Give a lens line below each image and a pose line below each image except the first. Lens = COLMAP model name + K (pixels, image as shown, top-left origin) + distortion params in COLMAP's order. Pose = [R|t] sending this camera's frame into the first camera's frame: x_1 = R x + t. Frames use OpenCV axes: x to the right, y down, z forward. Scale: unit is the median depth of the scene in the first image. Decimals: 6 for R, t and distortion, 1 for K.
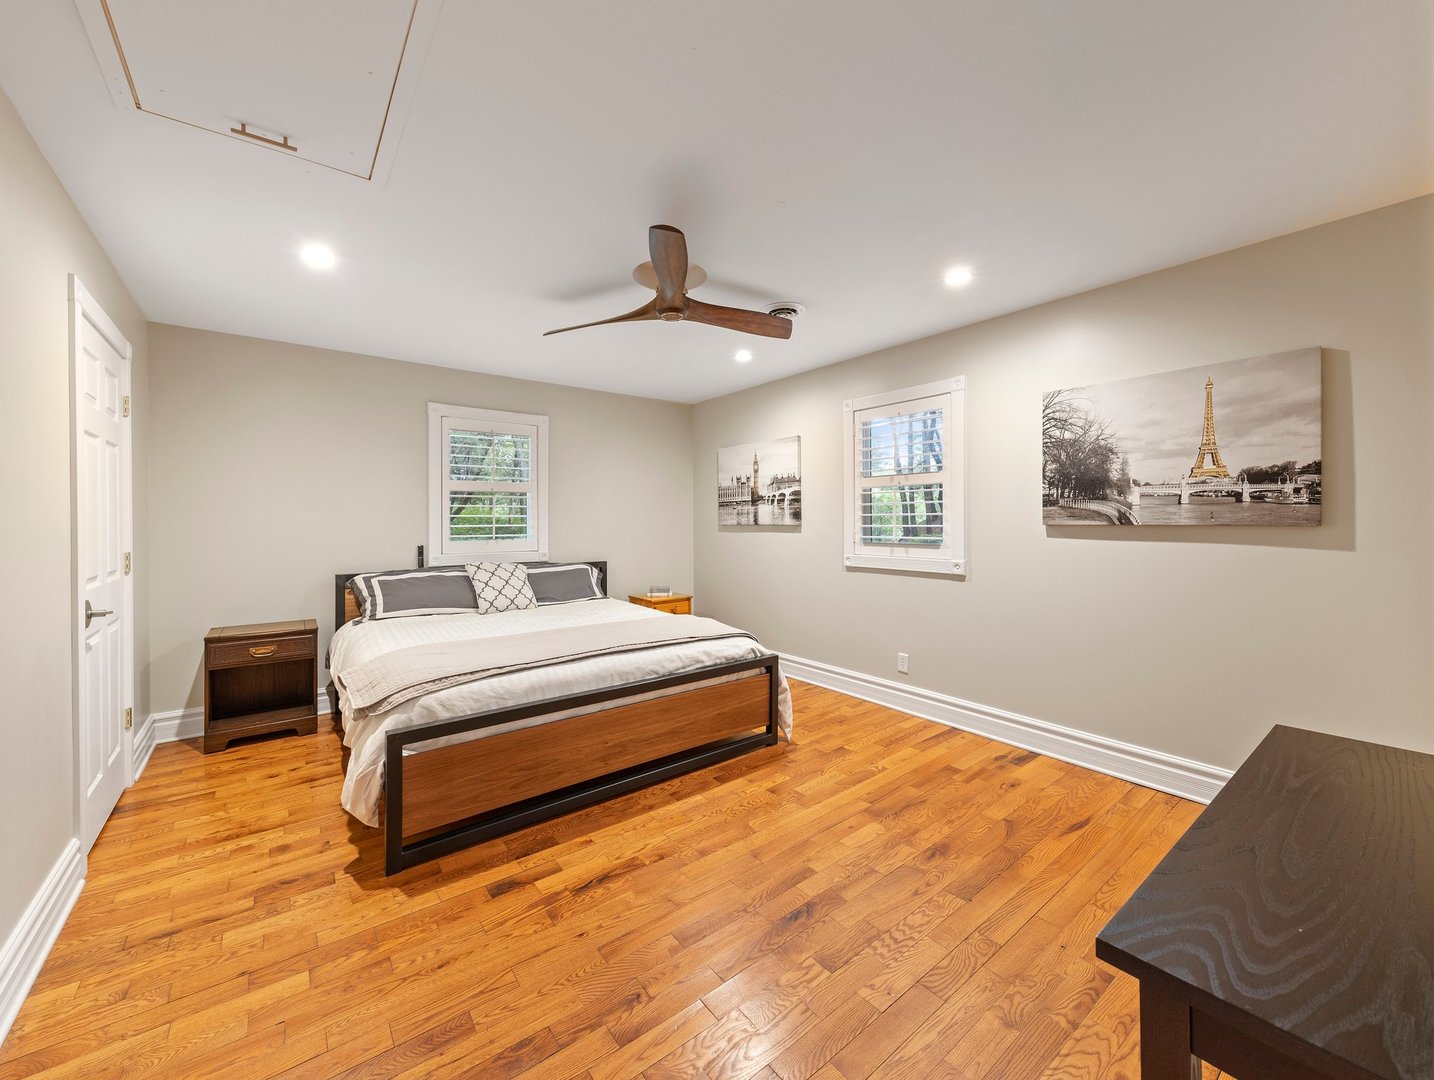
lens RADIAL K [[563.2, 0, 708.3], [0, 563.2, 545.6], [0, 0, 1]] dist [0.016710, 0.000093]
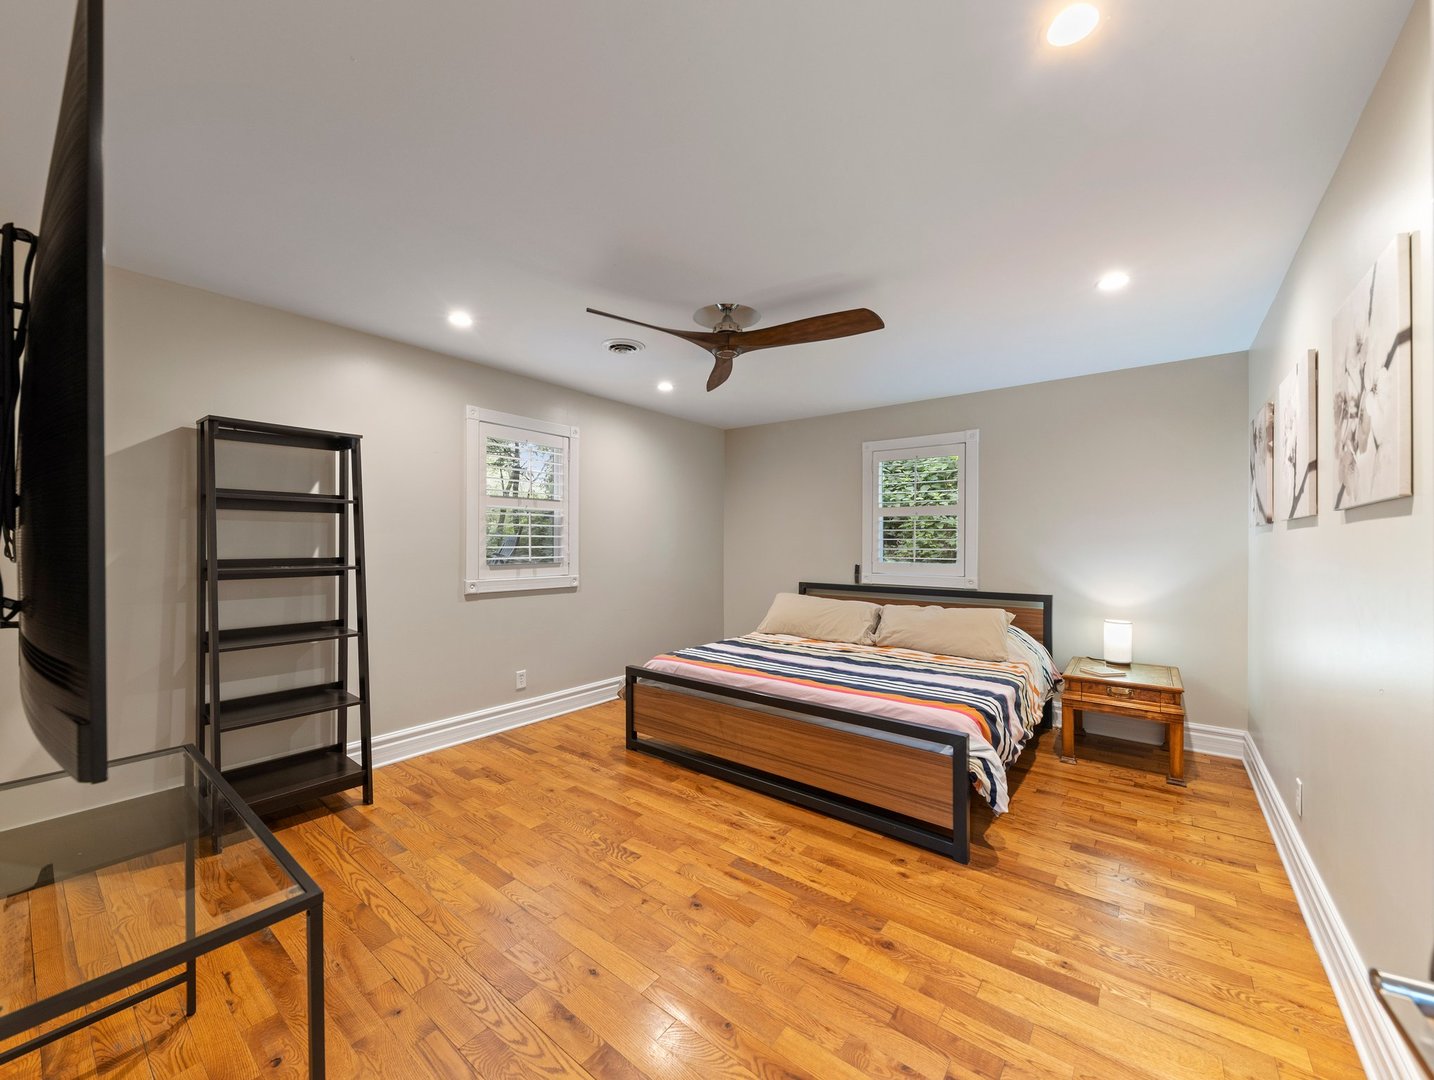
lens RADIAL K [[563.2, 0, 708.3], [0, 563.2, 545.6], [0, 0, 1]] dist [0.016710, 0.000093]
pose [[-0.241404, 0.002109, 0.970423, -0.790856], [0.030411, 0.999523, 0.005393, -0.035231], [-0.969948, 0.030813, -0.241352, 0.974043]]
